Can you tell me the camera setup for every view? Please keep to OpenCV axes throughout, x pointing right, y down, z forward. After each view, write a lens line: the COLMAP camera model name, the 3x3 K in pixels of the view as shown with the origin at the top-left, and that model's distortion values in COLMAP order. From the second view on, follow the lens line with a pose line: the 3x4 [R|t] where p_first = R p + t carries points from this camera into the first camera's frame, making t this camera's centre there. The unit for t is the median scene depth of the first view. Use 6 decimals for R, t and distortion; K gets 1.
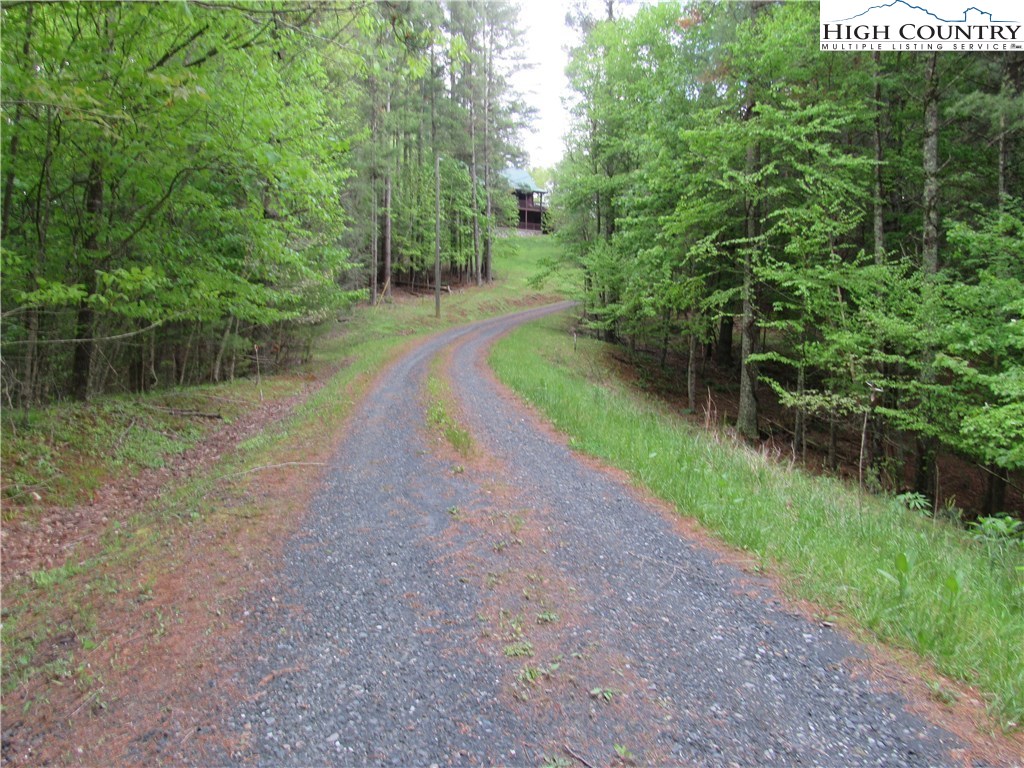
lens RADIAL K [[715.3, 0, 512.0], [0, 715.3, 384.0], [0, 0, 1]] dist [-0.000852, -0.002501]
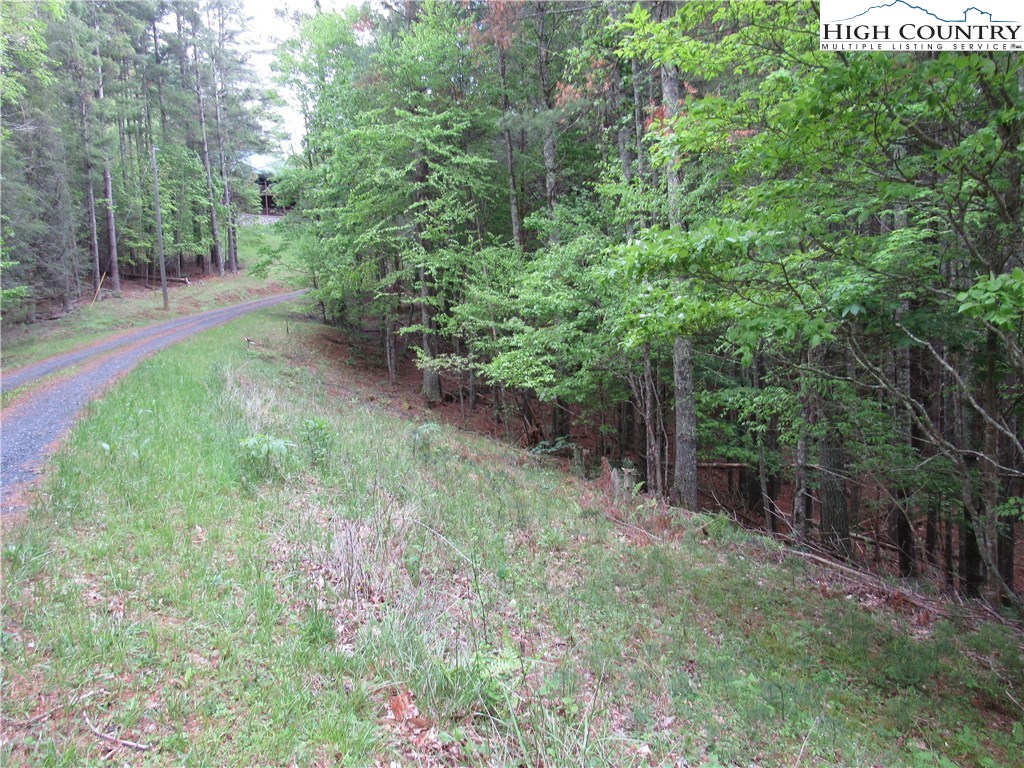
lens RADIAL K [[729.2, 0, 512.0], [0, 729.2, 384.0], [0, 0, 1]] dist [-0.002088, 0.001844]
pose [[0.967384, -0.075793, 0.241709, 0.103711], [0.071089, 0.997073, 0.028136, 0.014334], [-0.243134, -0.010036, 0.969941, -0.093054]]
